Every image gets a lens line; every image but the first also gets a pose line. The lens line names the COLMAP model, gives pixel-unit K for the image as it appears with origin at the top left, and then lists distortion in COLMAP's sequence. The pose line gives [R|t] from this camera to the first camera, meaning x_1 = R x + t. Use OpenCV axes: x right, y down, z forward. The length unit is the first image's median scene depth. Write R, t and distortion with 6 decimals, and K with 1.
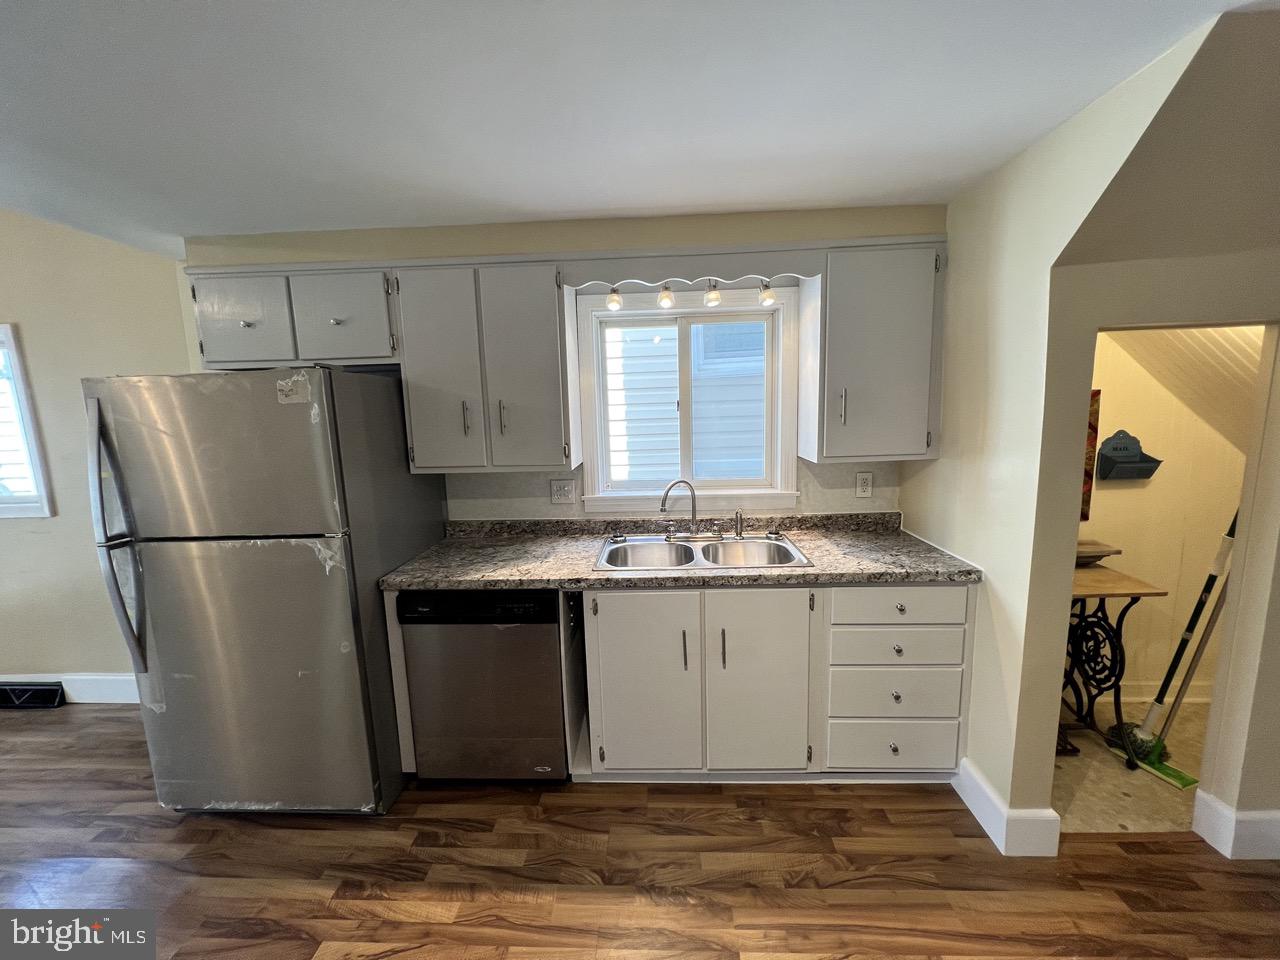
lens RADIAL K [[511.9, 0, 638.4], [0, 511.9, 478.1], [0, 0, 1]] dist [-0.000476, 0.000140]
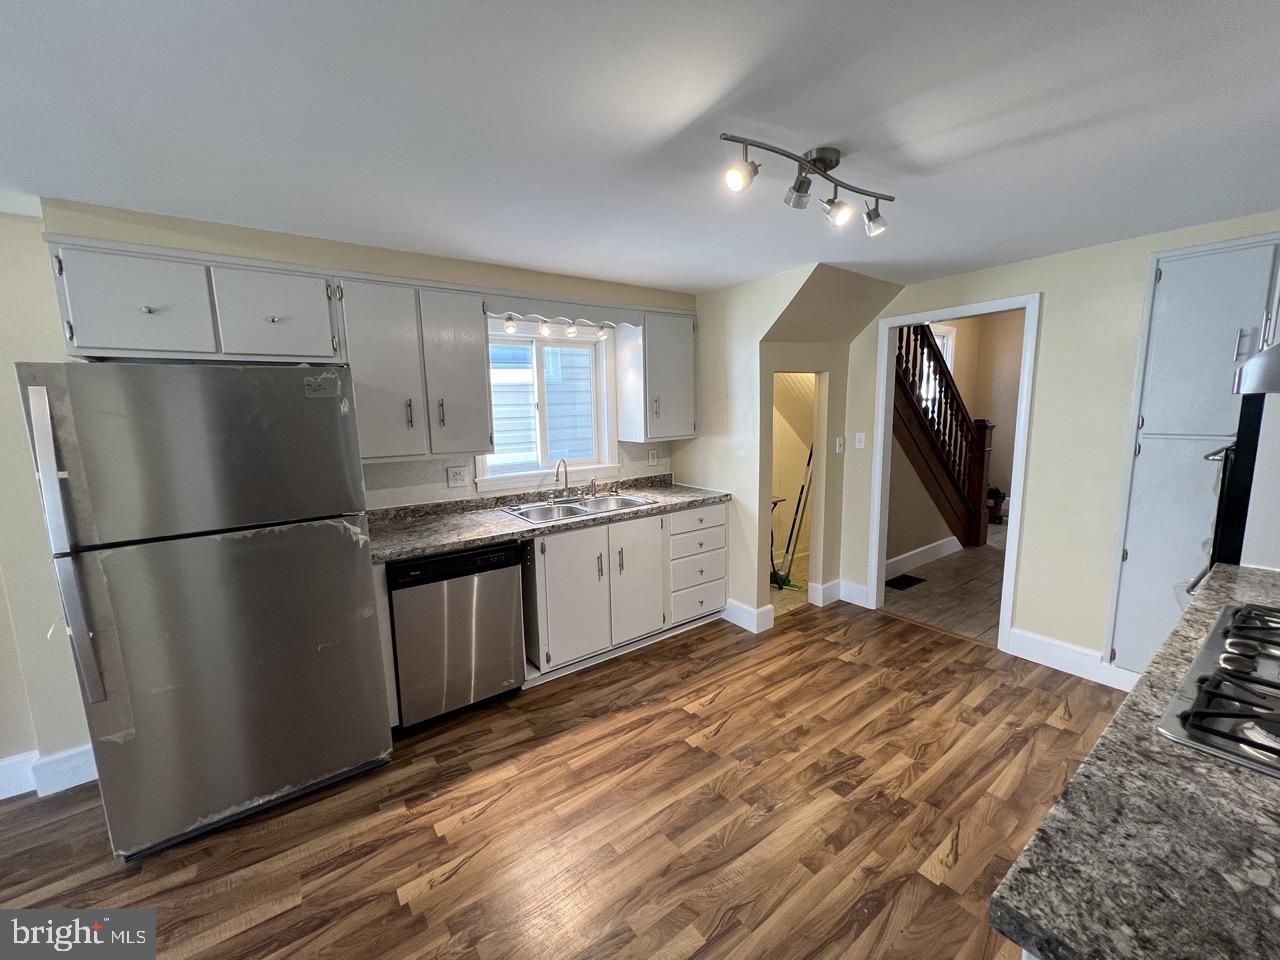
lens RADIAL K [[511.9, 0, 637.8], [0, 511.9, 477.6], [0, 0, 1]] dist [-0.000476, 0.000140]
pose [[0.780956, -0.075112, 0.620053, -0.734831], [0.085917, 0.996224, 0.012469, 0.065104], [-0.618649, 0.043535, 0.784461, -0.261050]]
